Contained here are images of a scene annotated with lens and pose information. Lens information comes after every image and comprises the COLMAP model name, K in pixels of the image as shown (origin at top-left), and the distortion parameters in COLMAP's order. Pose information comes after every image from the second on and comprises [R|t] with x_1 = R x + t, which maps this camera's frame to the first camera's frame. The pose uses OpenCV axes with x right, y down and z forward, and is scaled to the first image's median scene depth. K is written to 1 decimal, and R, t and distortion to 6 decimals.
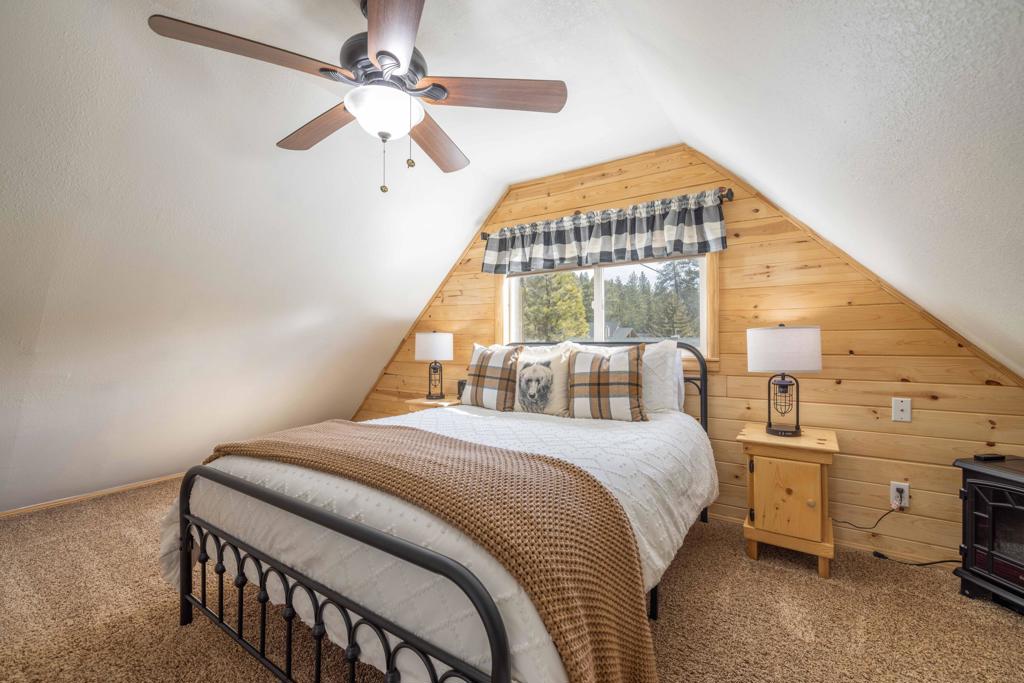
lens RADIAL K [[446.6, 0, 508.9], [0, 446.6, 339.2], [0, 0, 1]] dist [0.016223, -0.000175]
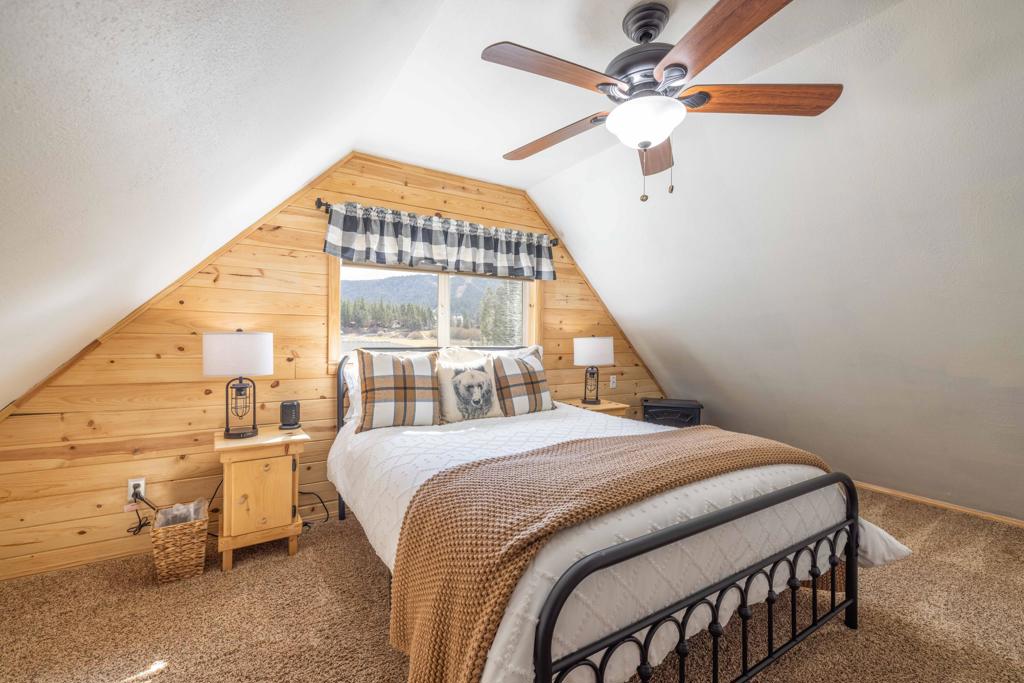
lens RADIAL K [[437.6, 0, 528.8], [0, 437.6, 344.3], [0, 0, 1]] dist [-0.001545, -0.000096]
pose [[0.375331, 0.001542, 0.926890, -0.701713], [-0.005586, 0.999984, 0.000599, 0.000327], [-0.926874, -0.005402, 0.375334, 0.476821]]
